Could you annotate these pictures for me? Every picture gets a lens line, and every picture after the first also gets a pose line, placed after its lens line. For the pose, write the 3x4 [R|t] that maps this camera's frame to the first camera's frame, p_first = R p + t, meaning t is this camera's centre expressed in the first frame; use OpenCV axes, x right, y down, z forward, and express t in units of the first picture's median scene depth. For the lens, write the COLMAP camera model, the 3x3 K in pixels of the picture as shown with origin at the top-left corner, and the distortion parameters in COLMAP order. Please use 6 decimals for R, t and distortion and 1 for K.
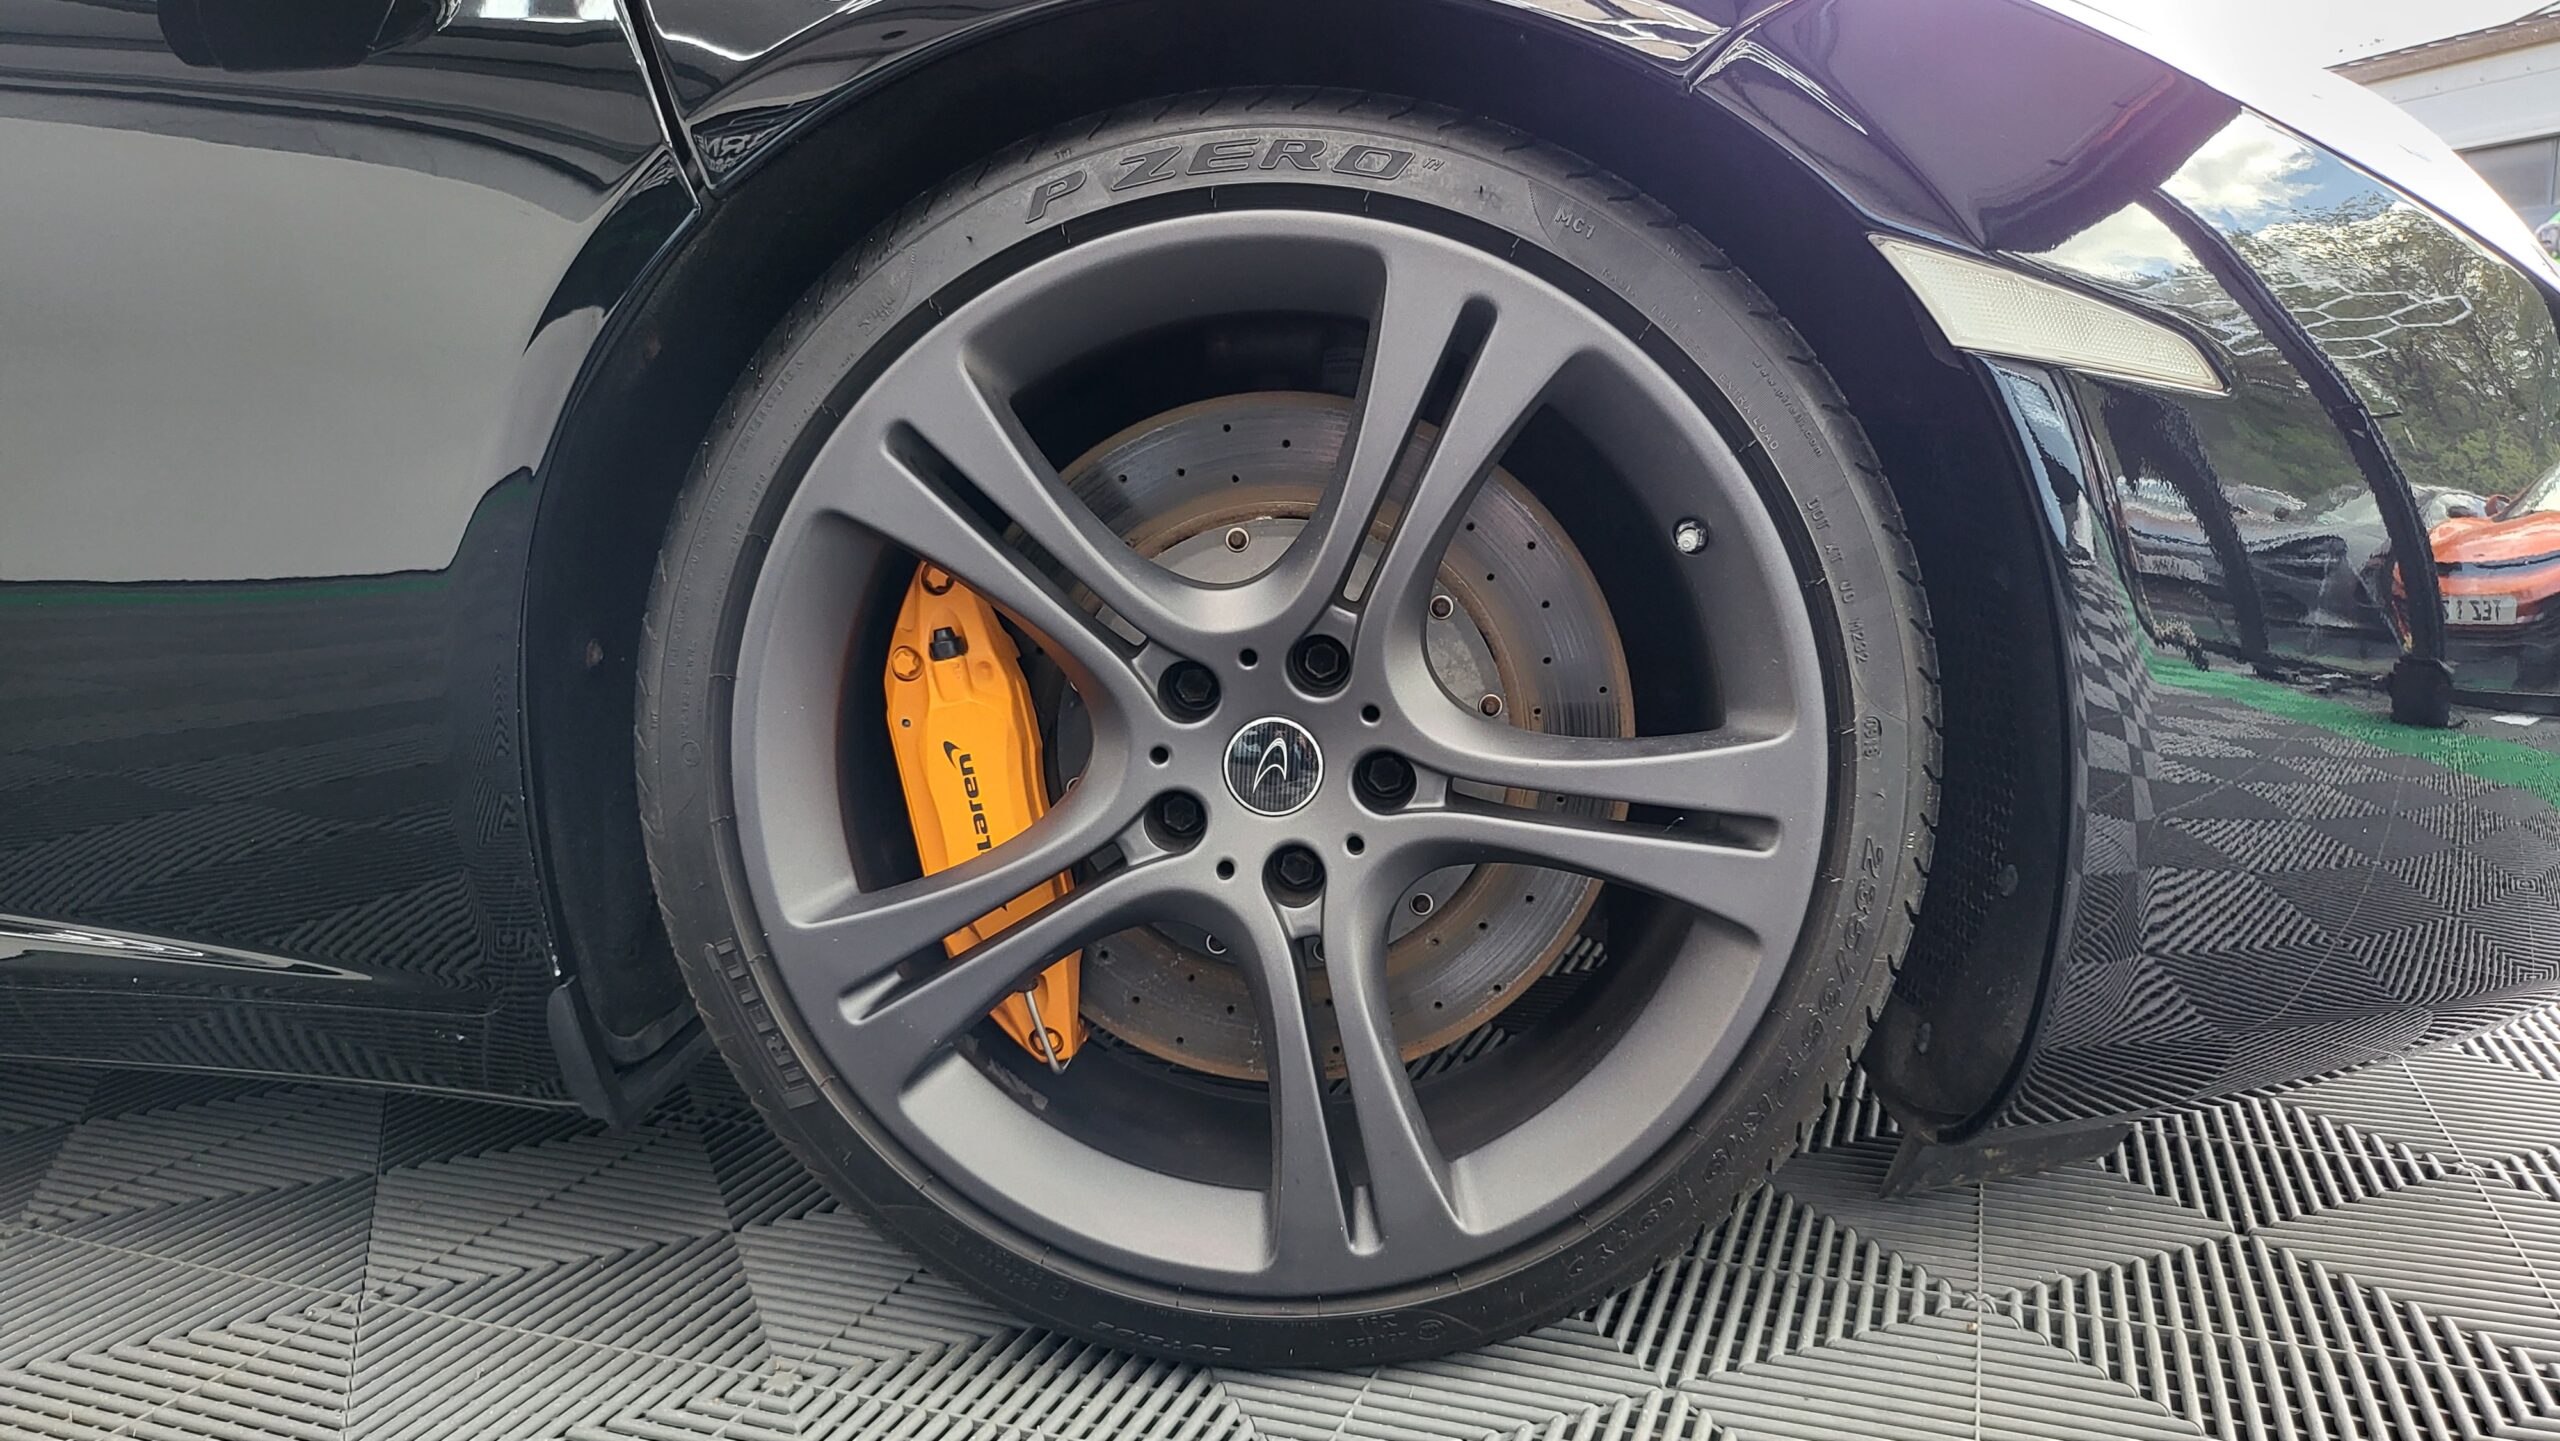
lens RADIAL K [[1815.1, 0, 1280.0], [0, 1815.1, 720.5], [0, 0, 1]] dist [0.070384, -0.087012]
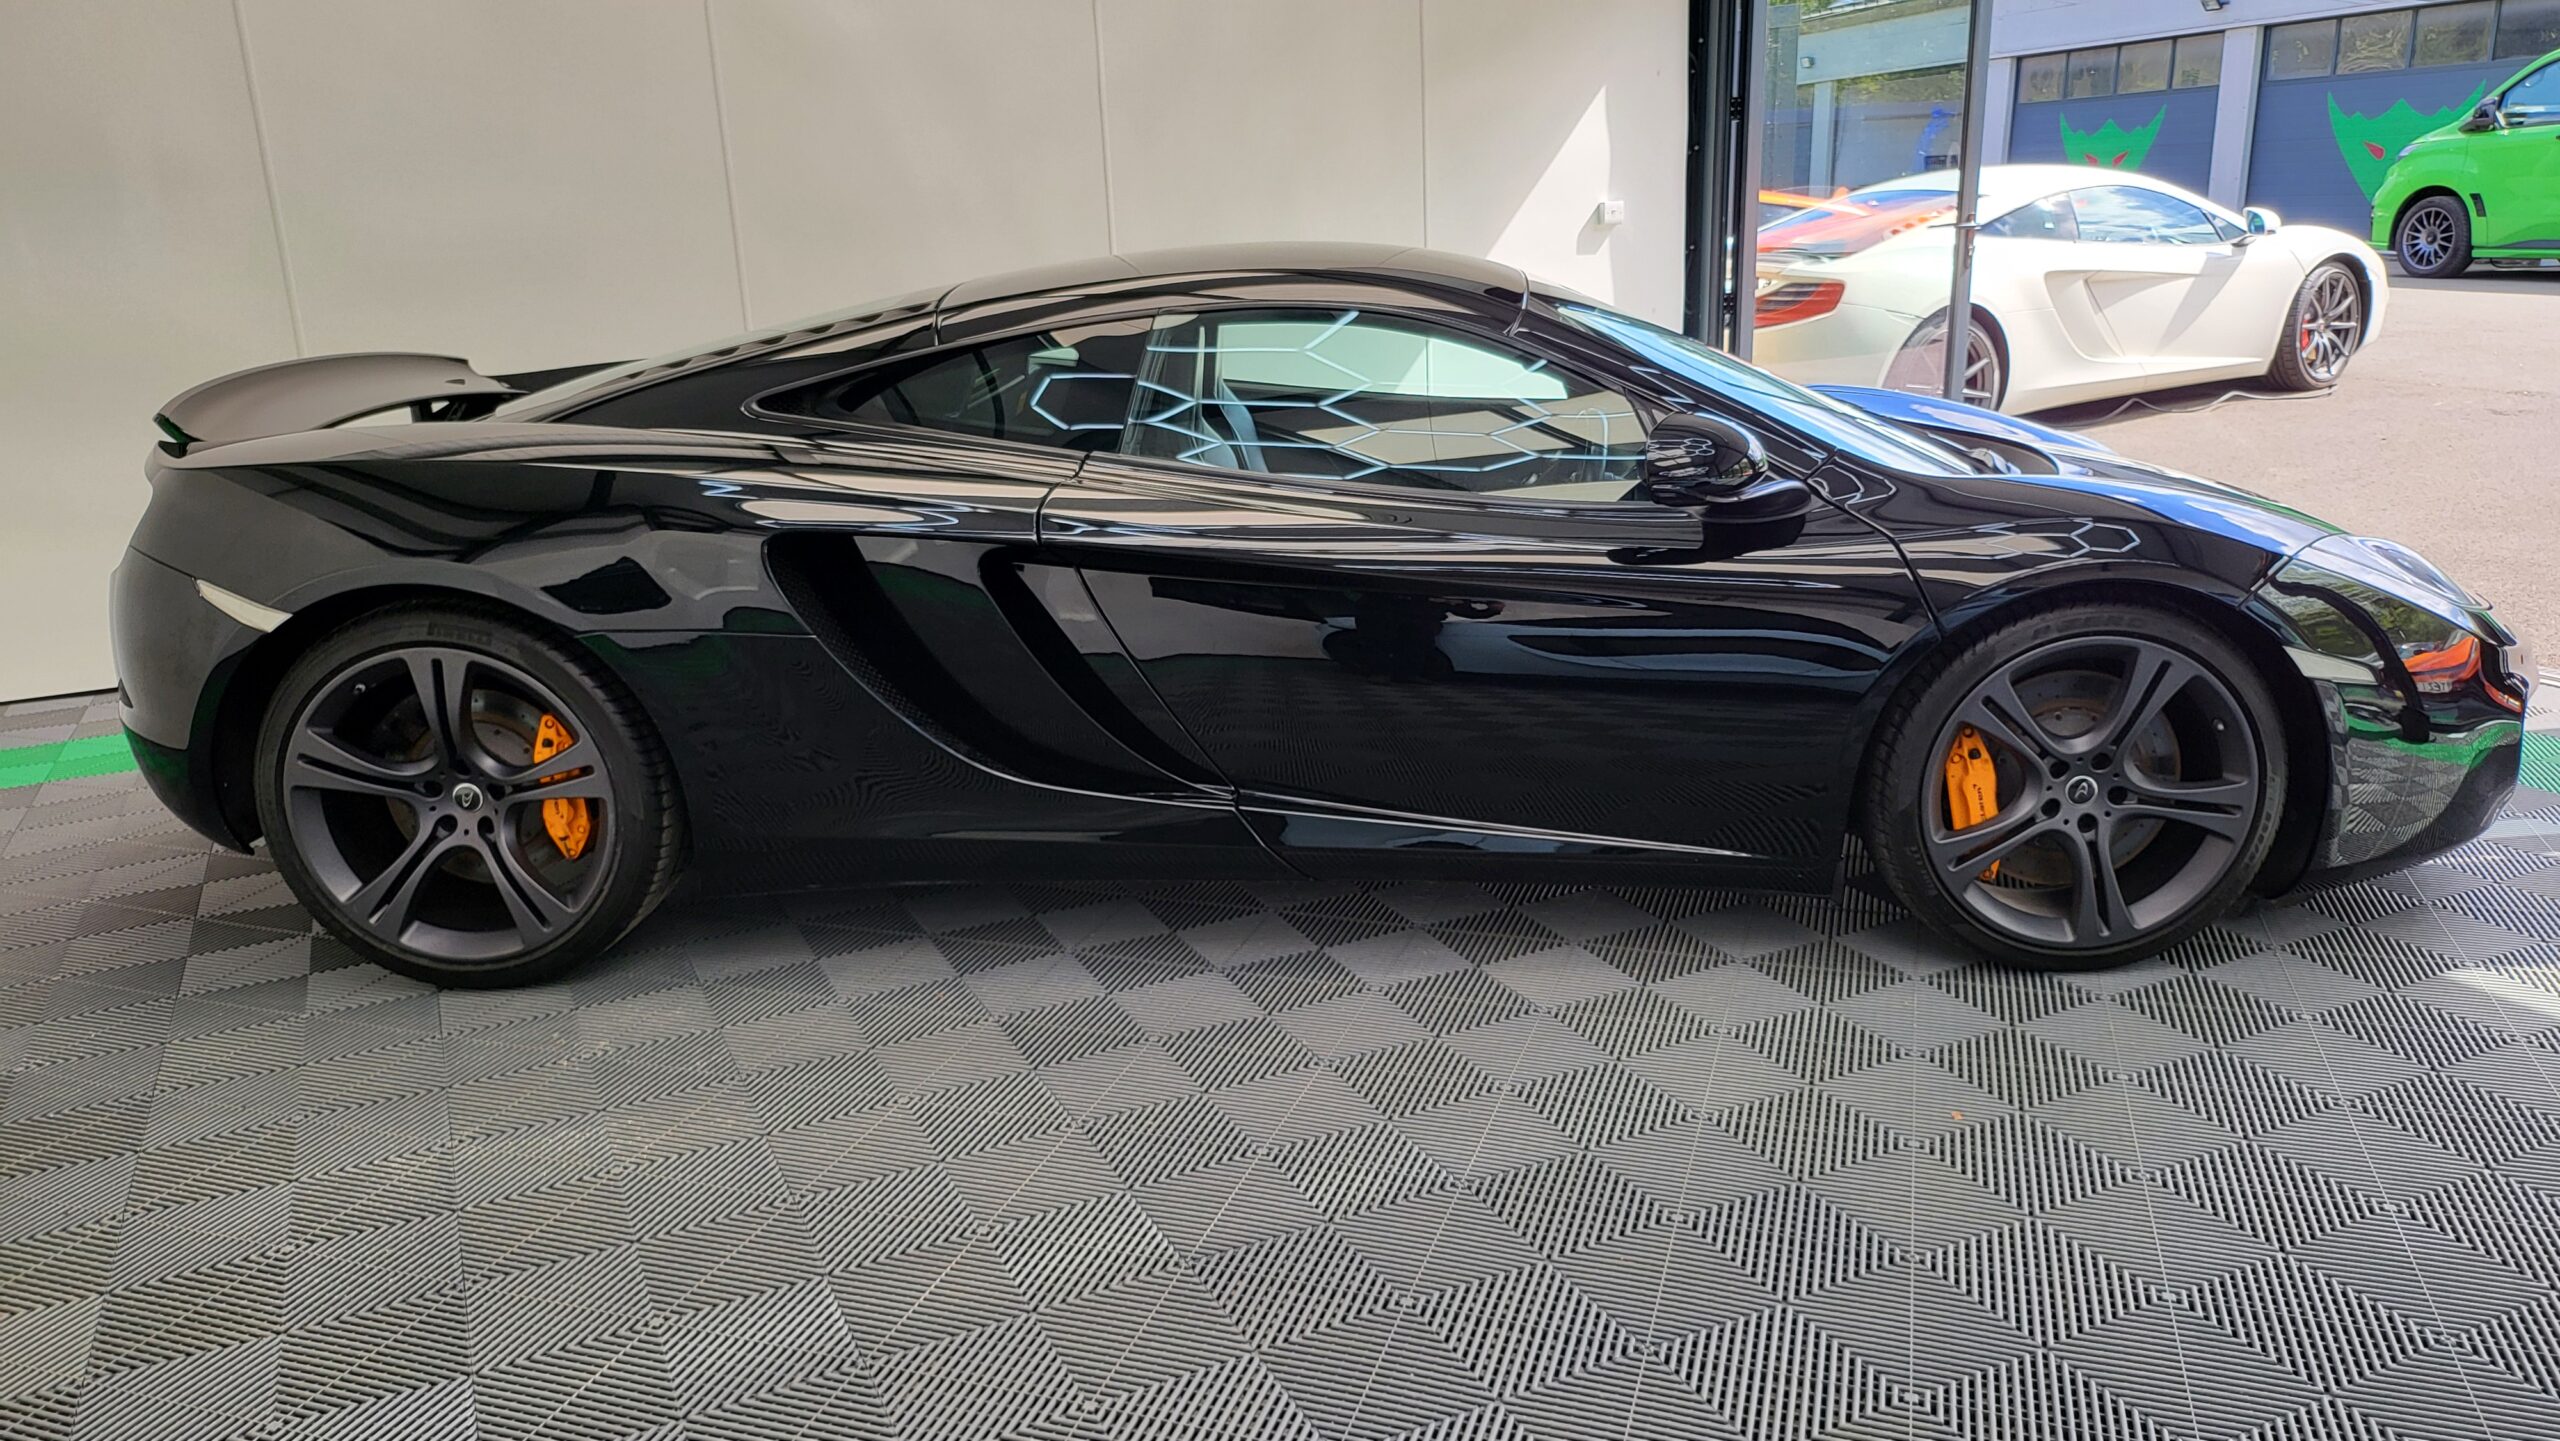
lens RADIAL K [[1815.1, 0, 1280.0], [0, 1815.1, 720.5], [0, 0, 1]] dist [0.070384, -0.087012]
pose [[0.999364, -0.022339, 0.027802, -1.557358], [0.018964, 0.993039, 0.116249, -0.519361], [-0.030205, -0.115648, 0.992831, -2.256216]]
